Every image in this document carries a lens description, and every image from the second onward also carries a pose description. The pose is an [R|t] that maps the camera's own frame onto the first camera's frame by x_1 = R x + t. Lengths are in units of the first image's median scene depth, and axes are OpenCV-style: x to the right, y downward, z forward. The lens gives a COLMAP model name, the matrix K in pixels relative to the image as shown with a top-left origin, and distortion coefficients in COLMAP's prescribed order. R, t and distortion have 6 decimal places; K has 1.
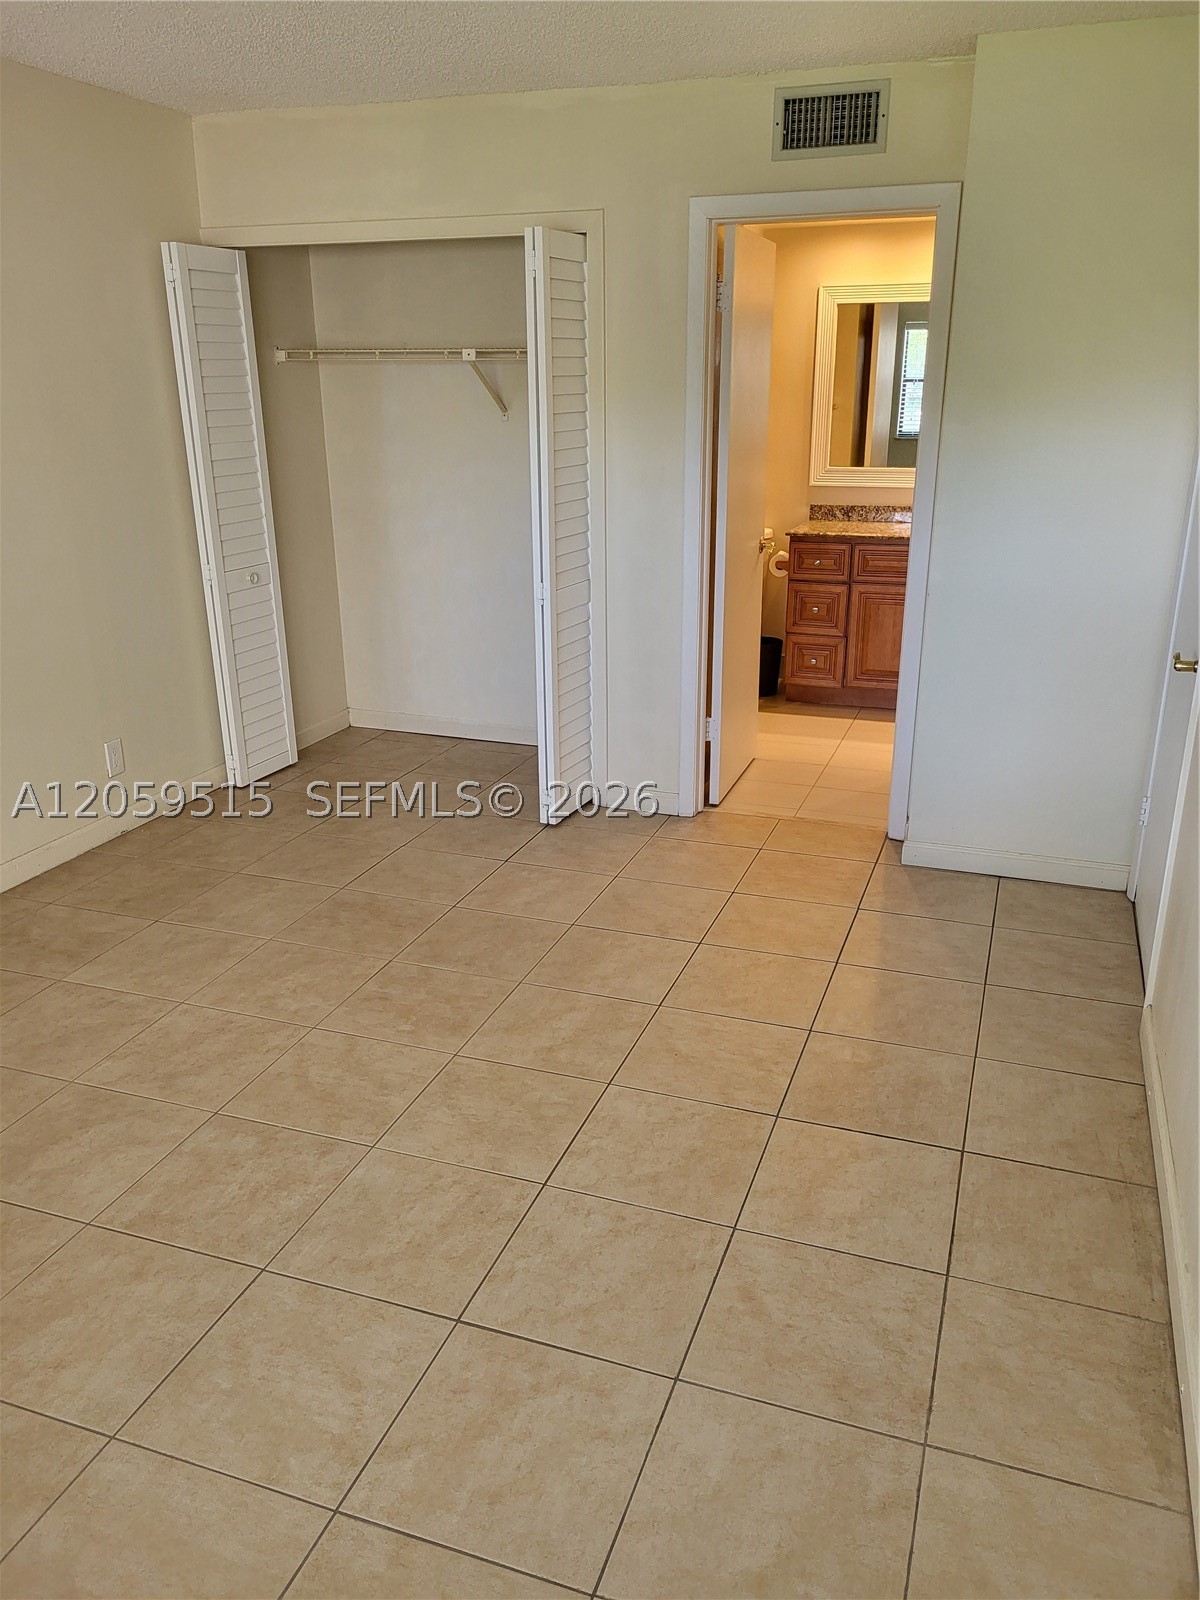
lens RADIAL K [[1197.6, 0, 600.0], [0, 1197.6, 800.0], [0, 0, 1]] dist [0.004283, 0.001845]
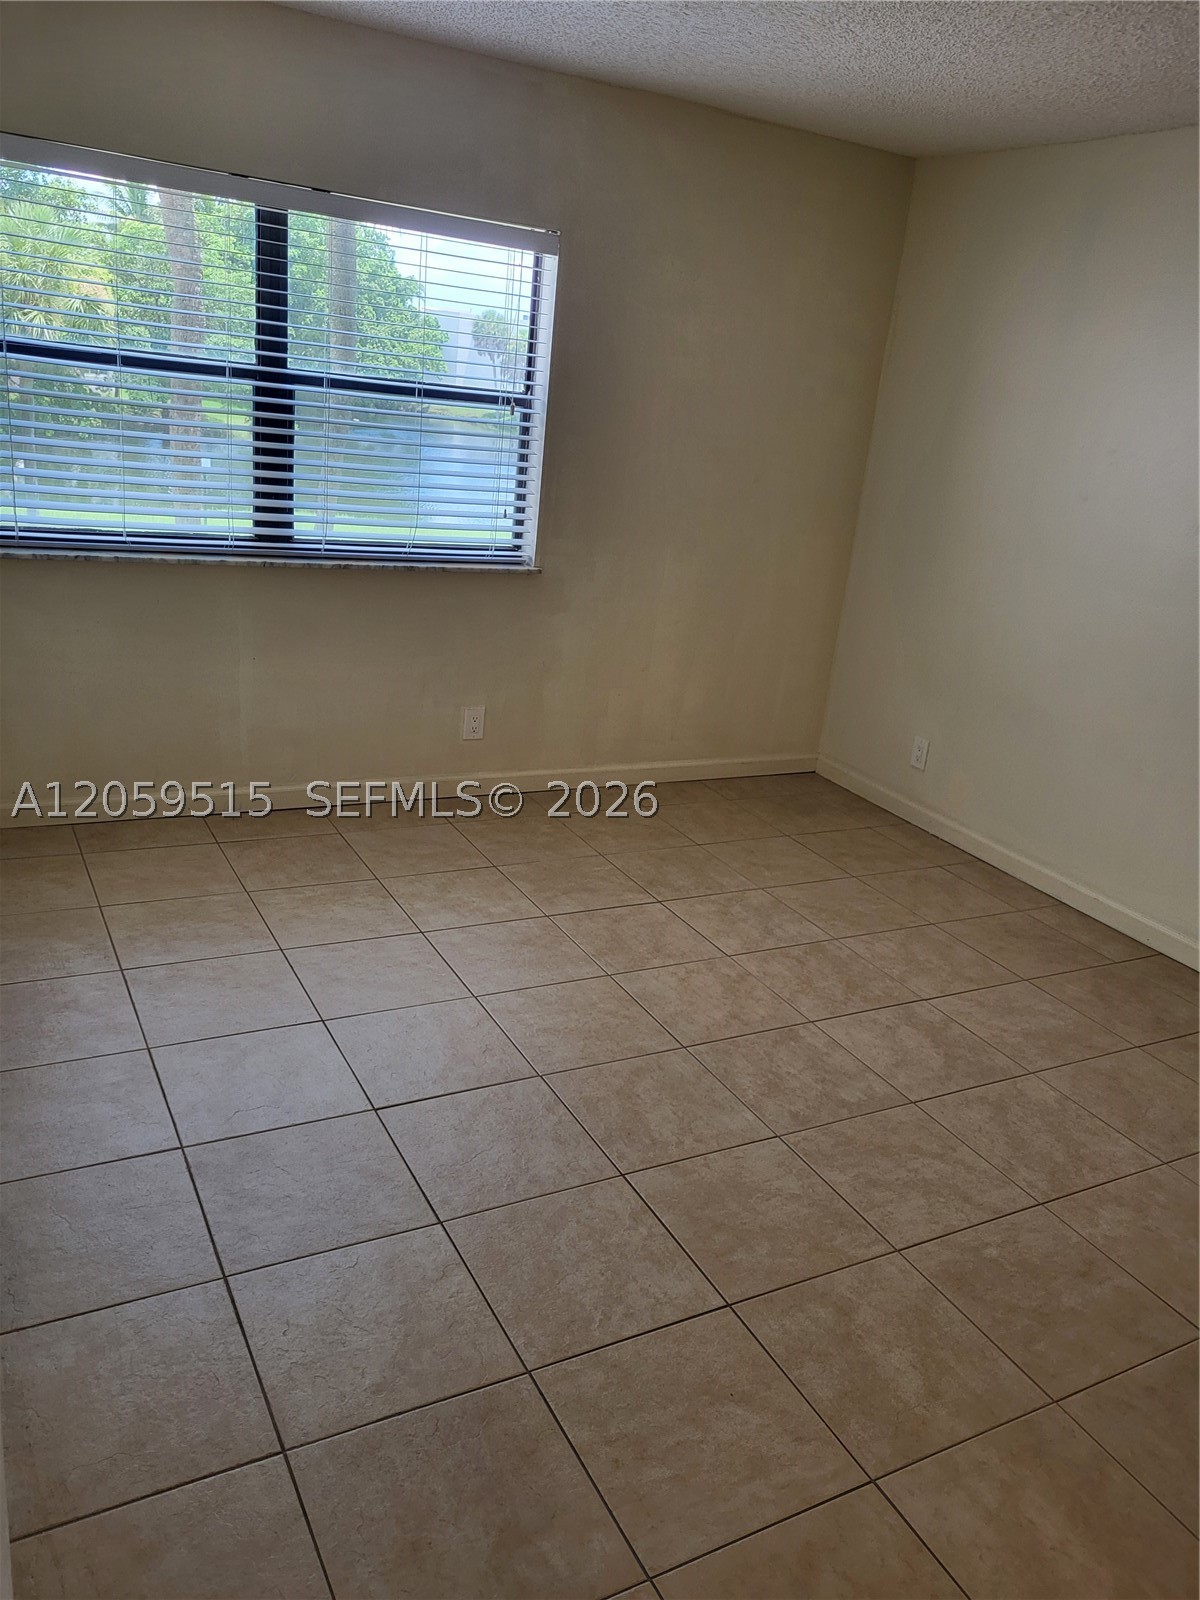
lens RADIAL K [[1202.6, 0, 604.4], [0, 1202.6, 849.8], [0, 0, 1]] dist [-0.000512, -0.004179]
pose [[-0.665670, 0.207805, -0.716729, 0.597479], [-0.341130, 0.769485, 0.539929, -0.405357], [0.663713, 0.603912, -0.441335, 1.207386]]
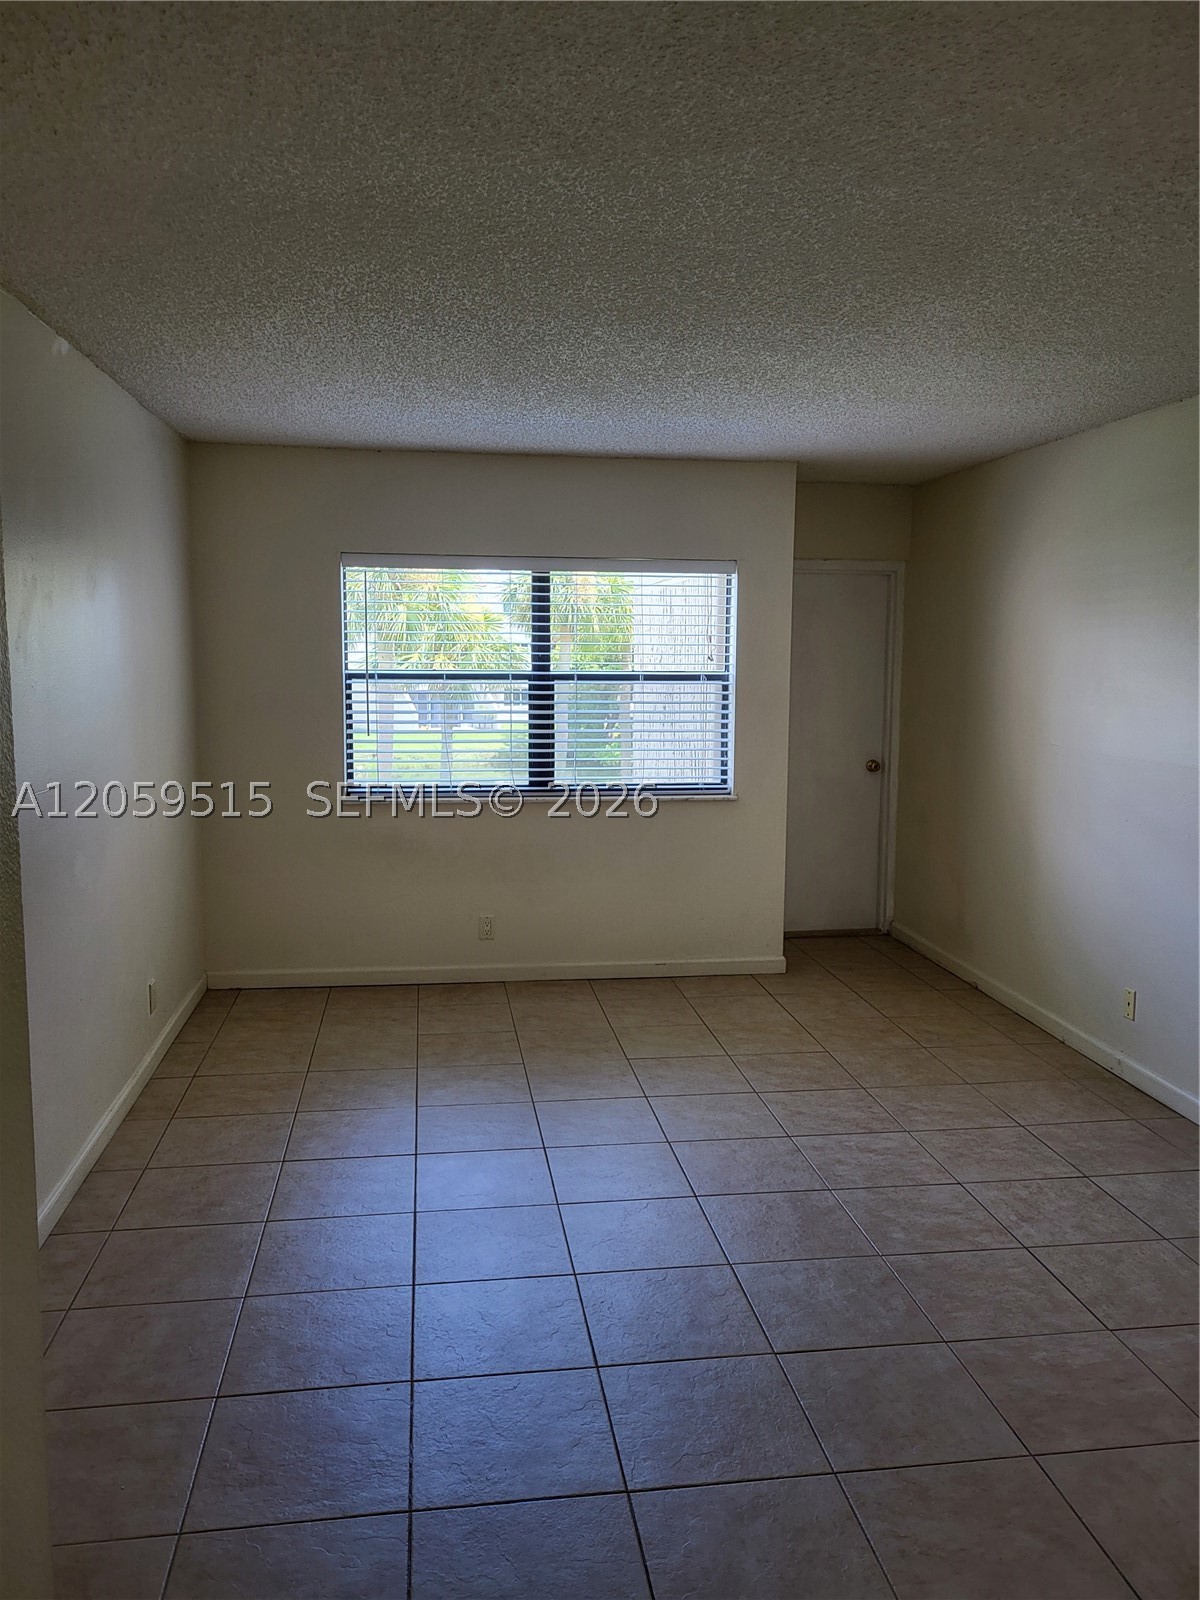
lens RADIAL K [[1197.6, 0, 600.0], [0, 1197.6, 800.0], [0, 0, 1]] dist [0.004283, 0.001845]
pose [[-0.904530, 0.055805, -0.422743, 0.548940], [-0.138613, 0.899076, 0.415269, -0.556859], [0.403252, 0.434220, -0.805506, 1.617073]]
